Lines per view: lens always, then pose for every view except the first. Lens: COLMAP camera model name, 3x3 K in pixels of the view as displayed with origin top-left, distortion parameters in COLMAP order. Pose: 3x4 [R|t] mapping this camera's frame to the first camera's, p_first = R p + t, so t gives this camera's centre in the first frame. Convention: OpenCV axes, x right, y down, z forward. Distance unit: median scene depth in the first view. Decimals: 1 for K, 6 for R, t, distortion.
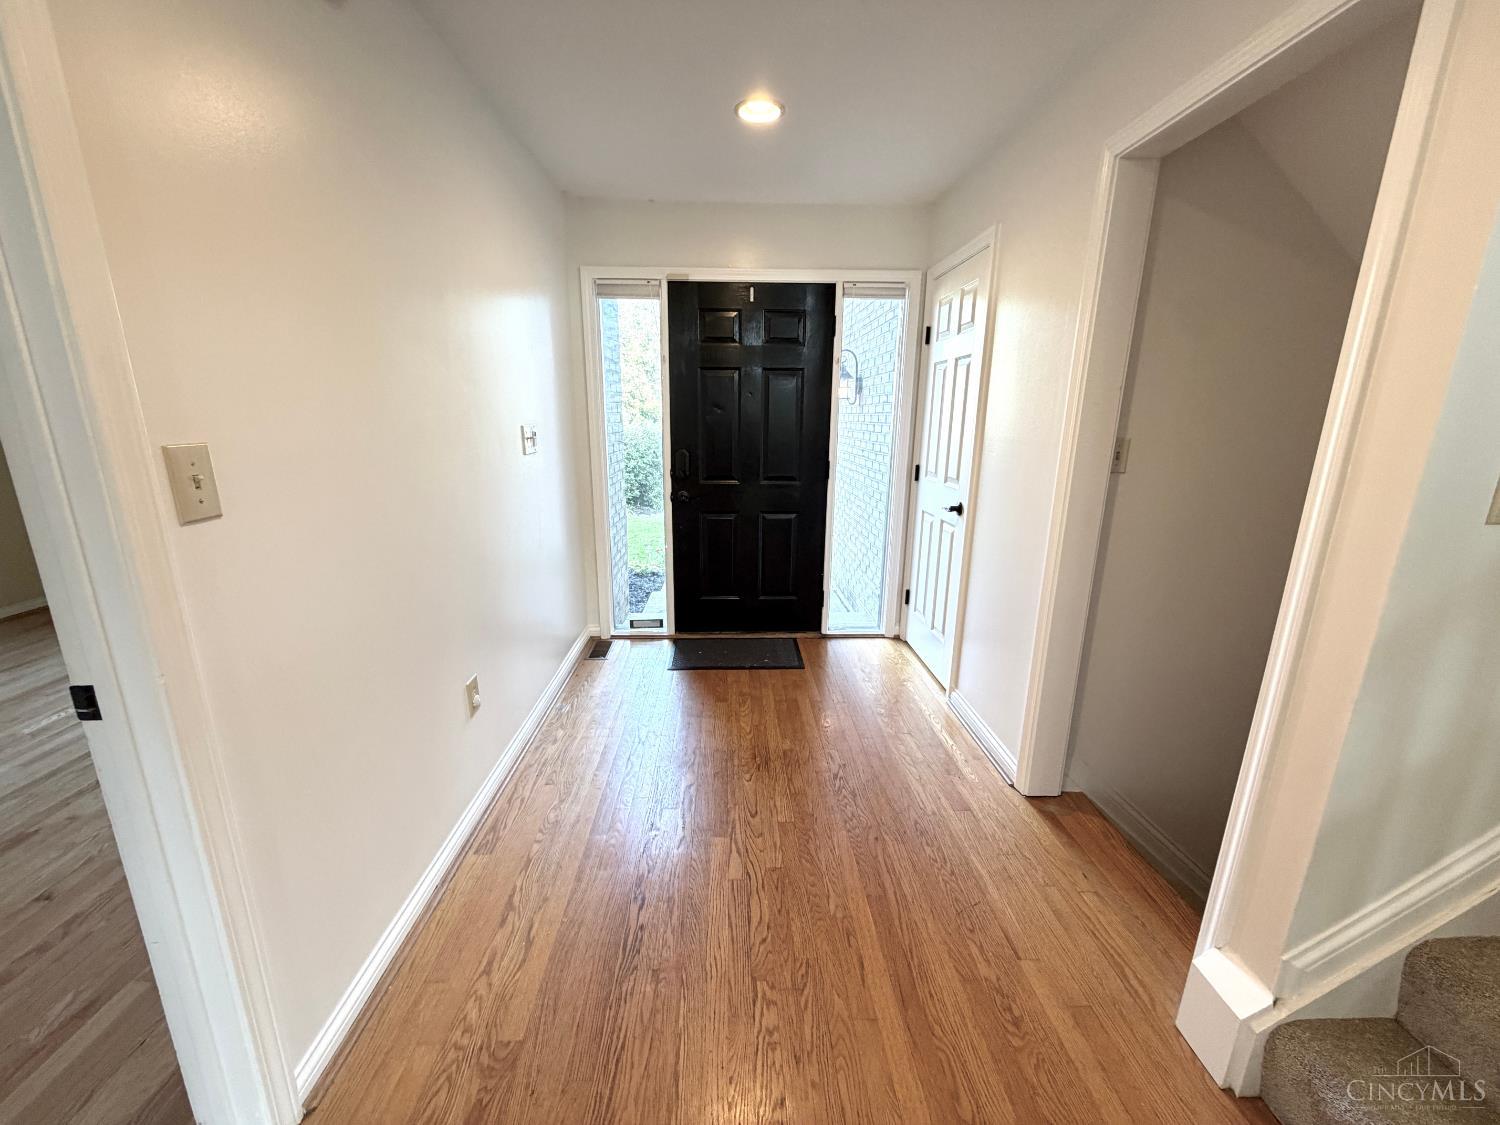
lens RADIAL K [[598.0, 0, 749.6], [0, 598.0, 562.6], [0, 0, 1]] dist [0.000569, 0.000285]
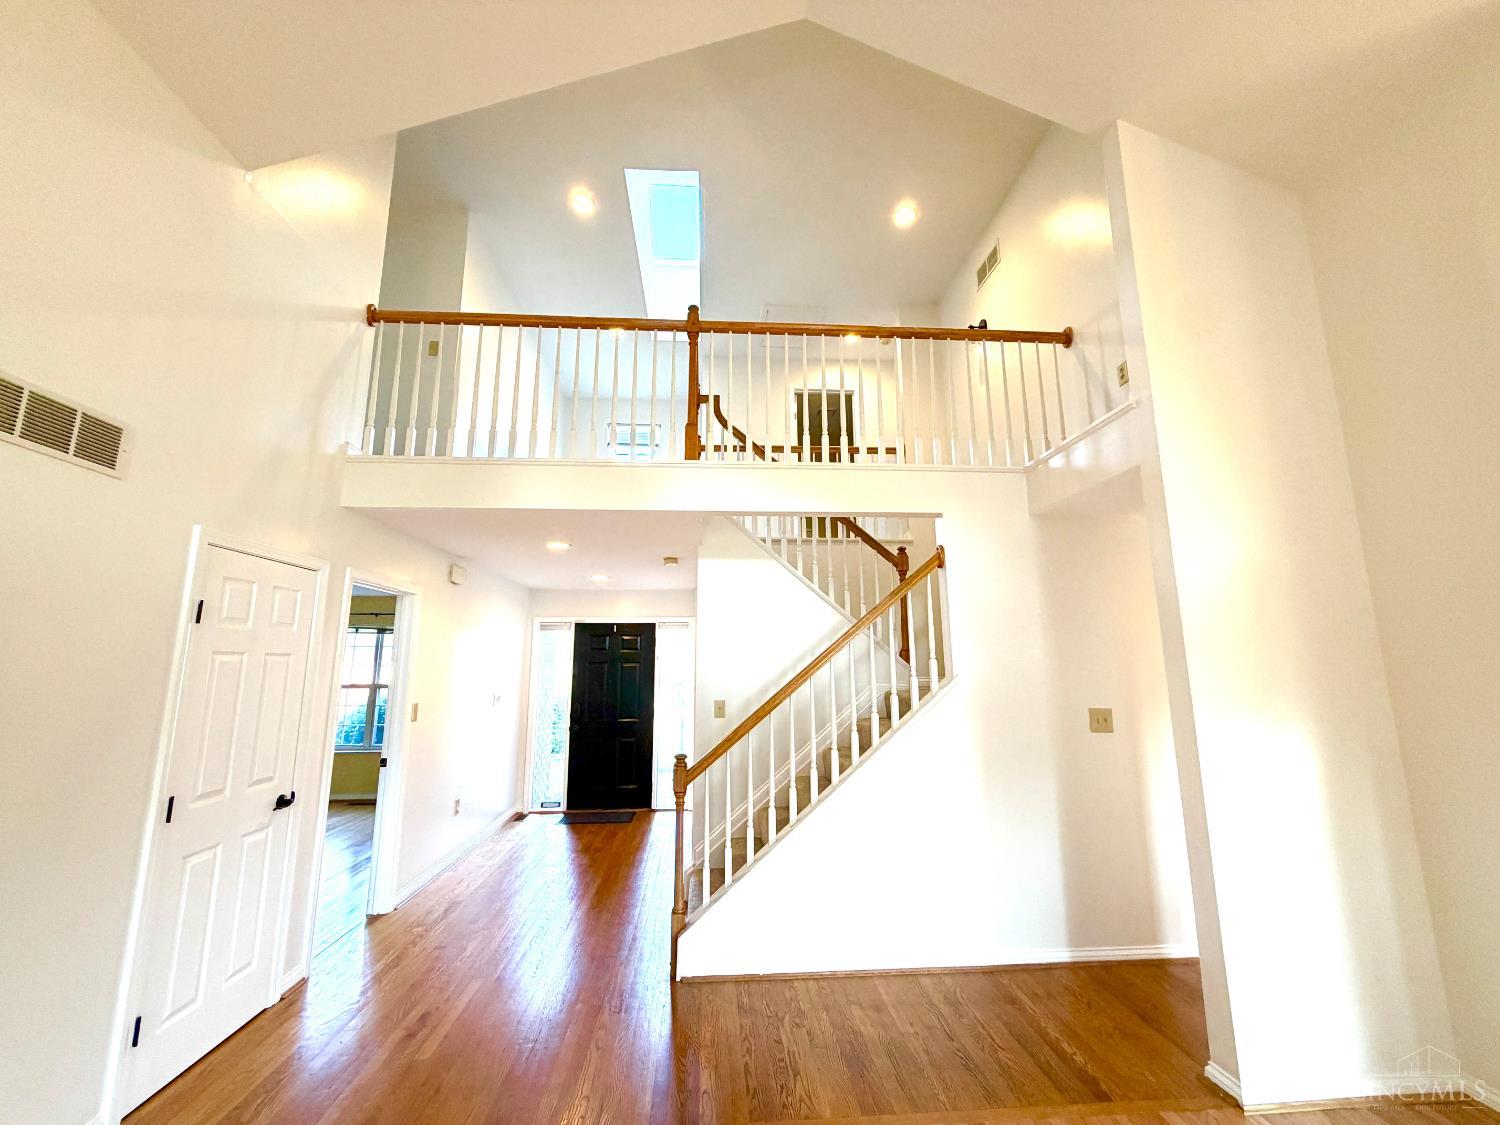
lens RADIAL K [[598.0, 0, 745.1], [0, 598.0, 564.1], [0, 0, 1]] dist [0.000569, 0.000285]
pose [[0.999415, -0.008509, 0.033133, 0.362011], [0.021234, 0.913696, -0.405843, 0.191405], [-0.026821, 0.406309, 0.913342, -0.942418]]
